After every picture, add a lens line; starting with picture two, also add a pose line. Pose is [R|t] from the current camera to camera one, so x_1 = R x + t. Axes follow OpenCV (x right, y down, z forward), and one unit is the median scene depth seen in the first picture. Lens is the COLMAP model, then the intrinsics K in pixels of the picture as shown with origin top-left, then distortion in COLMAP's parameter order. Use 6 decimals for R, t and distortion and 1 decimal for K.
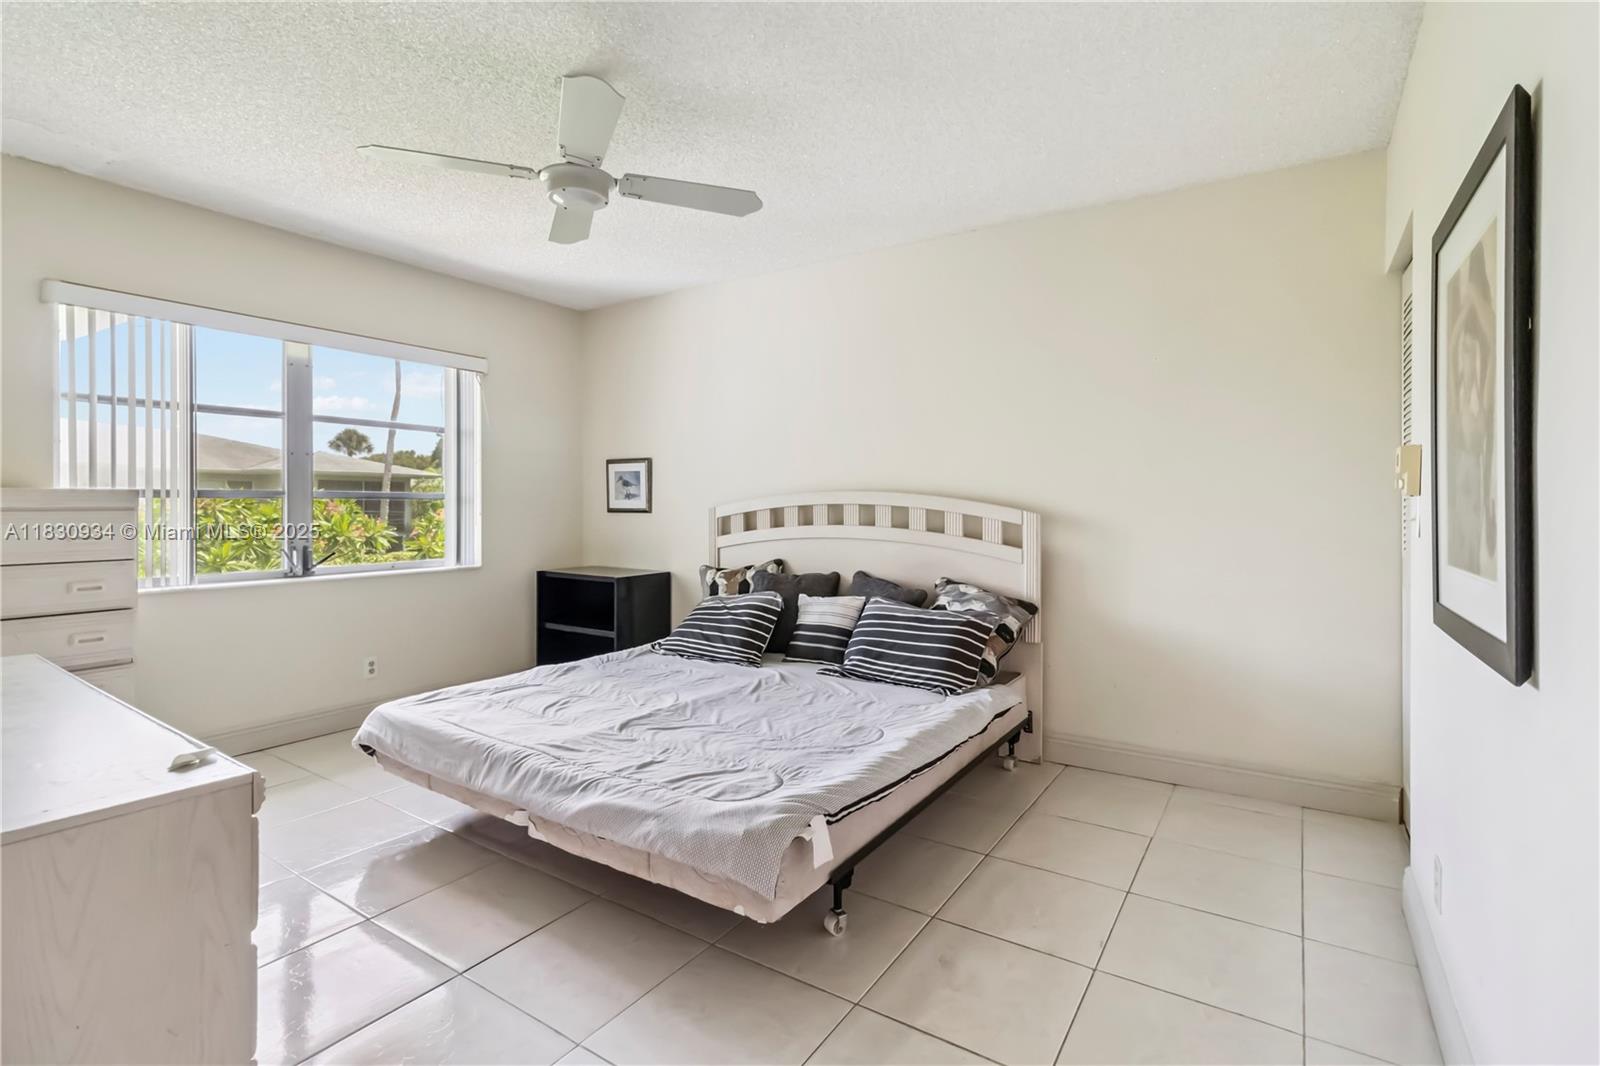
lens RADIAL K [[743.6, 0, 827.3], [0, 743.6, 502.8], [0, 0, 1]] dist [-0.000500, -0.000031]
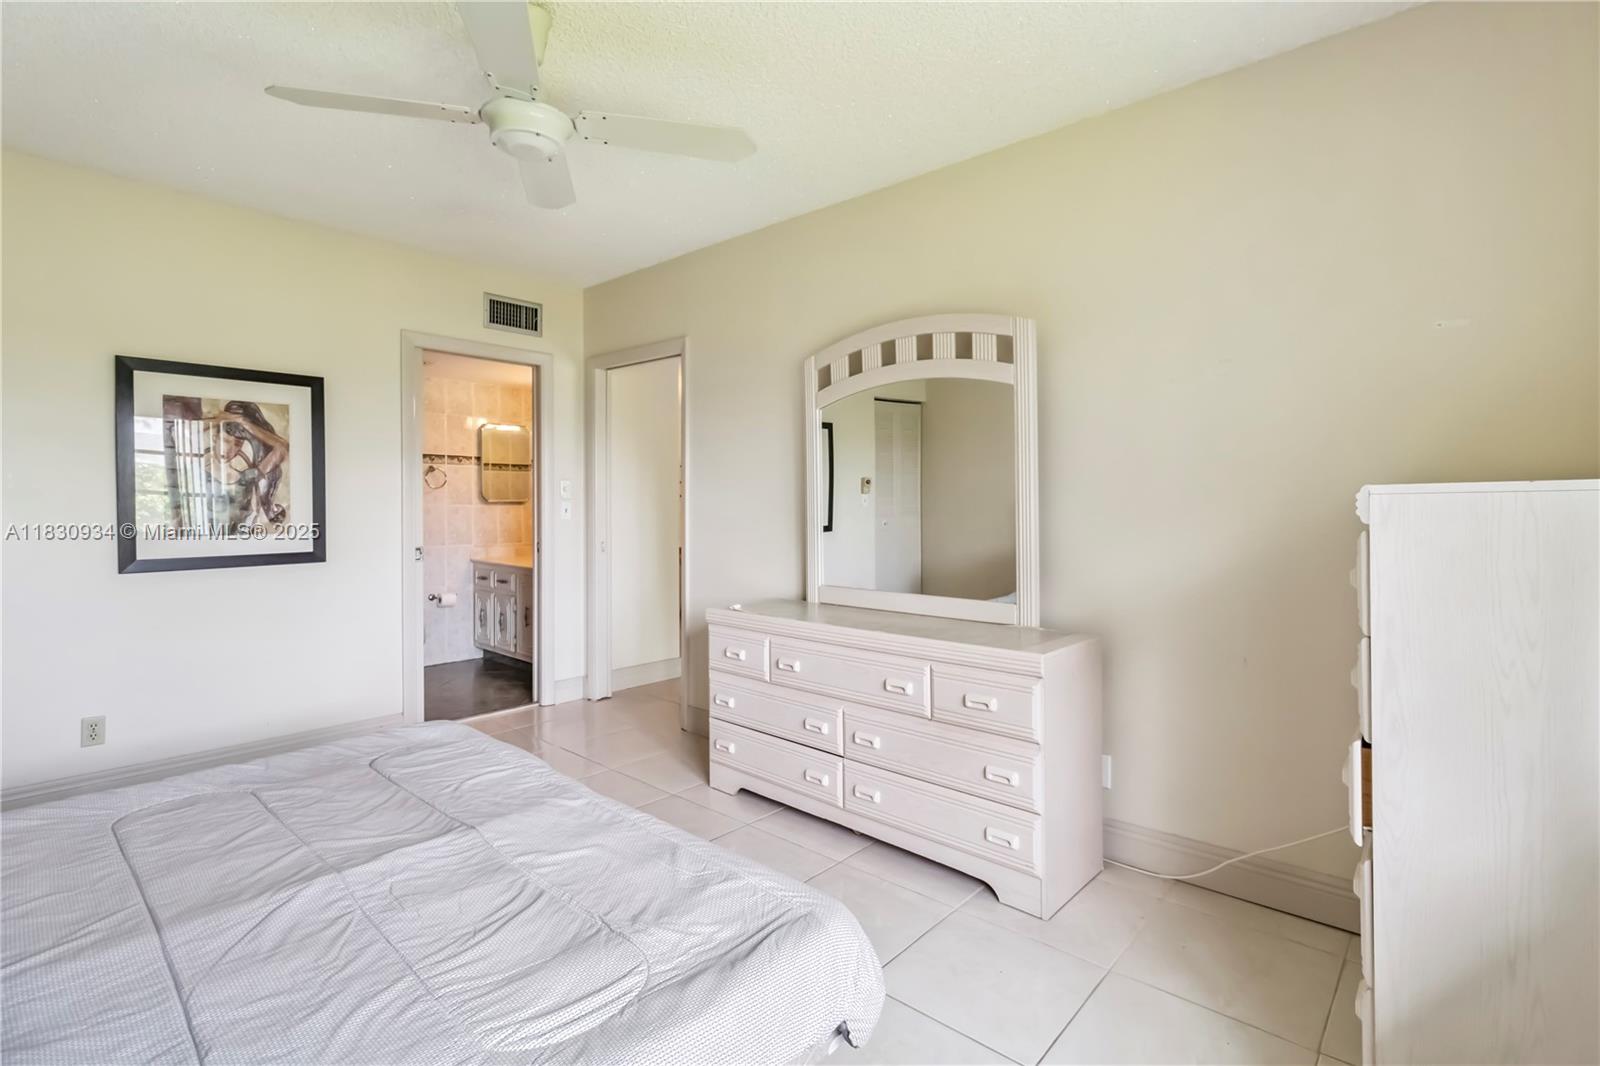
lens RADIAL K [[750.2, 0, 809.0], [0, 750.2, 511.2], [0, 0, 1]] dist [0.000835, 0.000250]
pose [[-0.985893, -0.003754, 0.167338, -0.520924], [-0.001972, 0.999940, 0.010814, -0.004876], [-0.167368, 0.010331, -0.985840, 1.176539]]
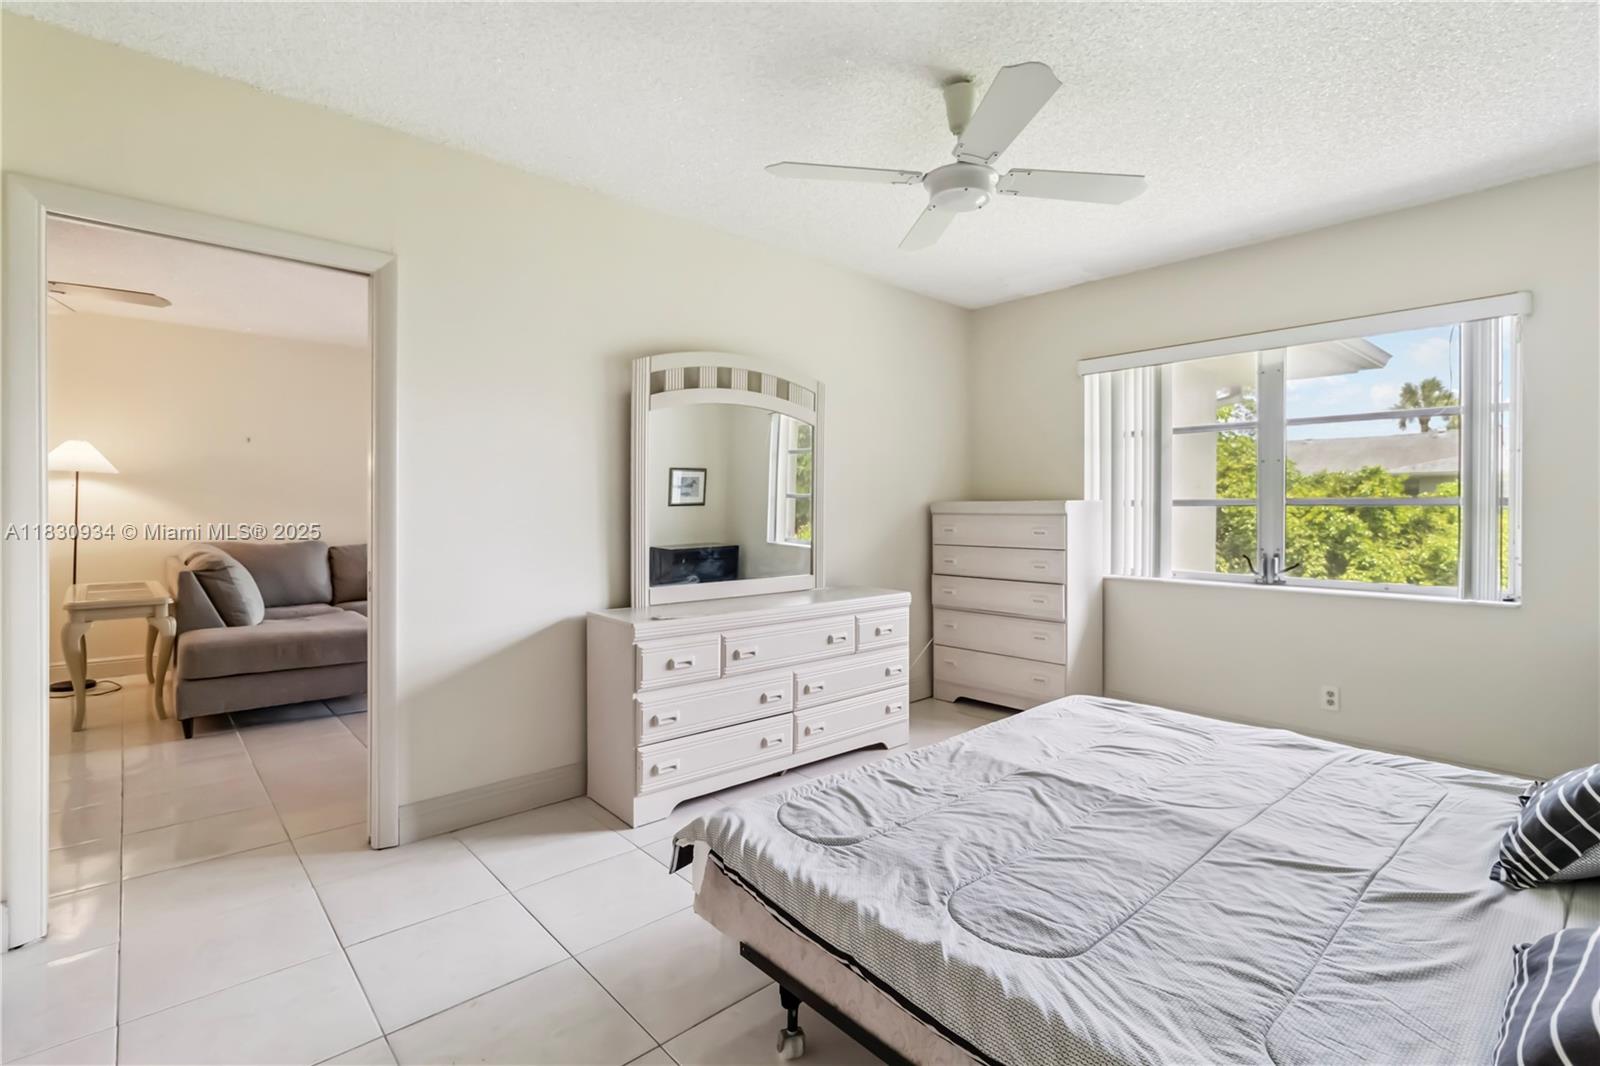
lens RADIAL K [[750.2, 0, 809.0], [0, 750.2, 511.2], [0, 0, 1]] dist [0.000835, 0.000250]
pose [[-0.275230, 0.000629, -0.961378, 0.444180], [0.000097, 1.000000, 0.000627, 0.000846], [0.961378, 0.000079, -0.275230, 0.715572]]
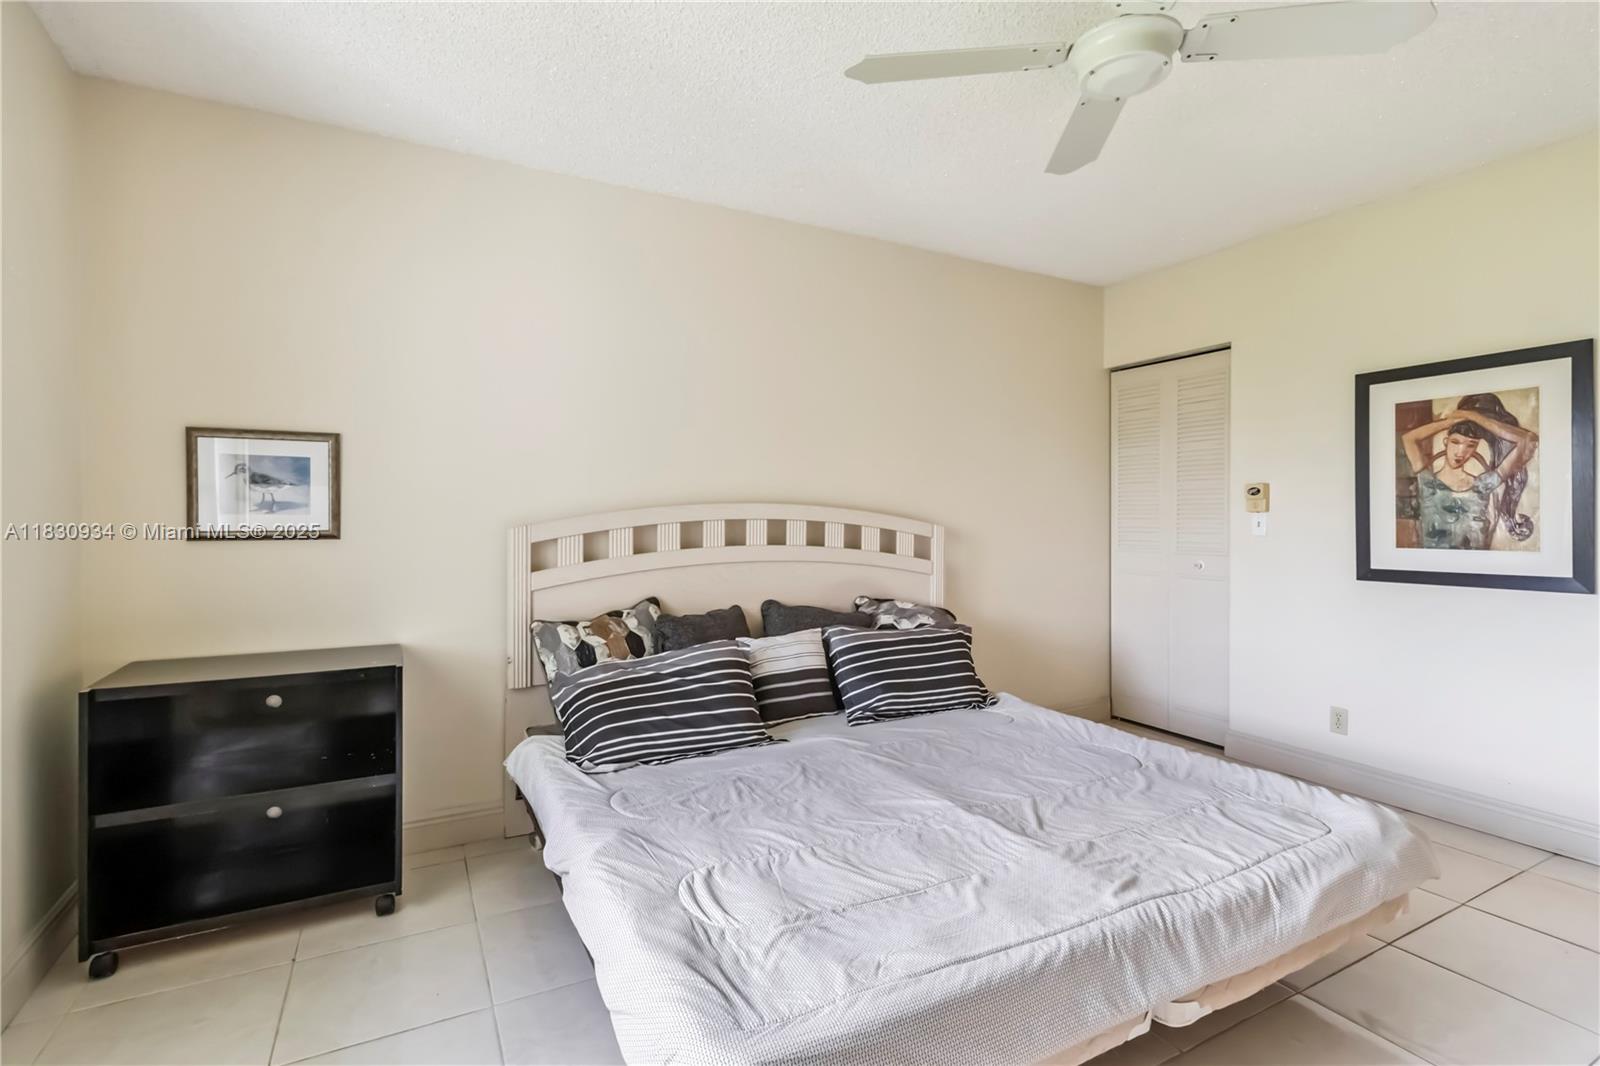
lens RADIAL K [[750.2, 0, 809.0], [0, 750.2, 511.2], [0, 0, 1]] dist [0.000835, 0.000250]
pose [[0.490603, 0.000674, 0.871383, -0.717797], [0.002177, 0.999996, -0.002000, -0.005407], [-0.871380, 0.002878, 0.490600, 0.603202]]
